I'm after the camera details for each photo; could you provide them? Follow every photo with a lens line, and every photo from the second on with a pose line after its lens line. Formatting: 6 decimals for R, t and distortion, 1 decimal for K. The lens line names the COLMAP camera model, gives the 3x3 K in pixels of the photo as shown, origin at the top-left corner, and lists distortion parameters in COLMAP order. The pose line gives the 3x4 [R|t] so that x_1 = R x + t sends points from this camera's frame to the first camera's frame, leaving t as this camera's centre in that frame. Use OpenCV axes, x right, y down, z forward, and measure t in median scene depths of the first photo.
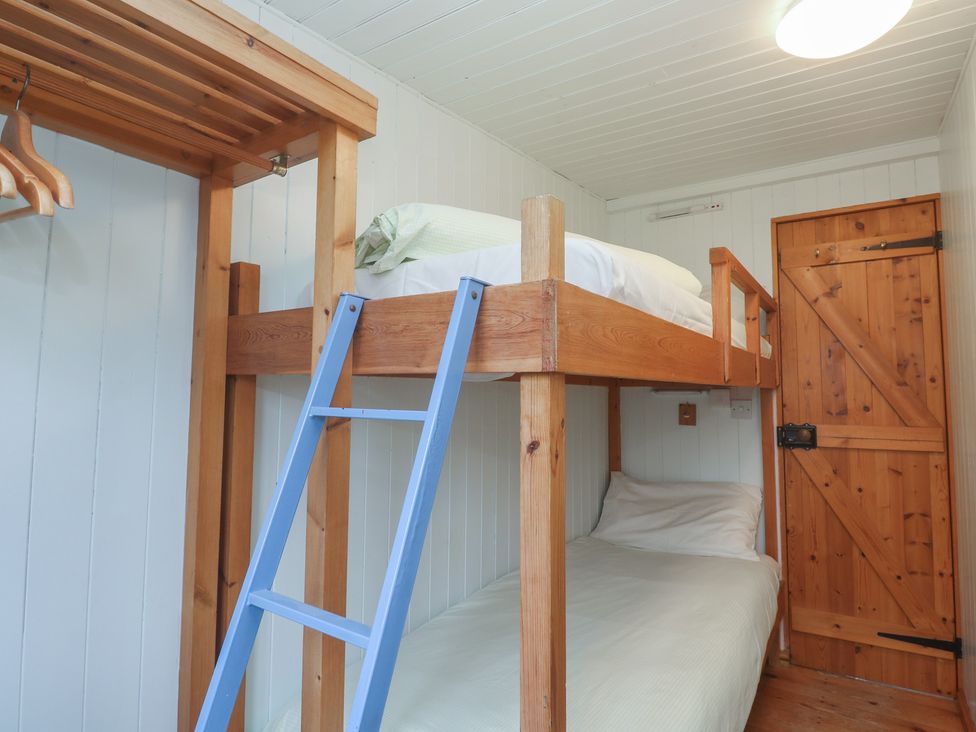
lens RADIAL K [[536.2, 0, 492.7], [0, 536.2, 348.7], [0, 0, 1]] dist [-0.001533, -0.010812]
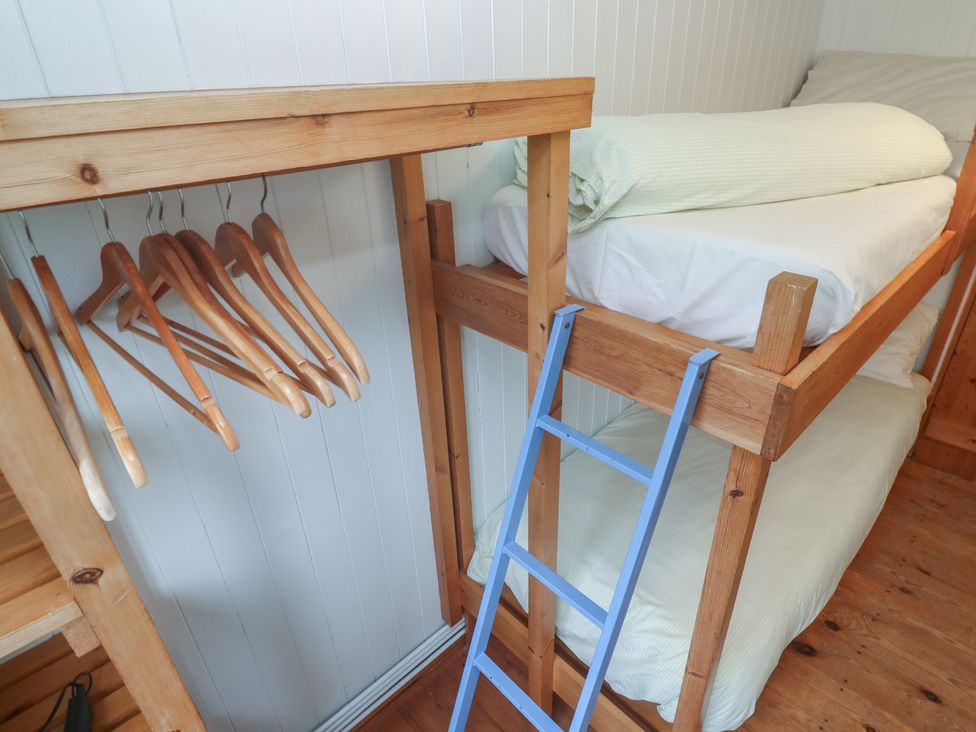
lens RADIAL K [[536.2, 0, 492.7], [0, 536.2, 348.7], [0, 0, 1]] dist [-0.001533, -0.010812]
pose [[0.975527, 0.067817, -0.209161, -0.149712], [0.052208, 0.852605, 0.519942, -0.490619], [0.213592, -0.518137, 0.828198, 0.061137]]
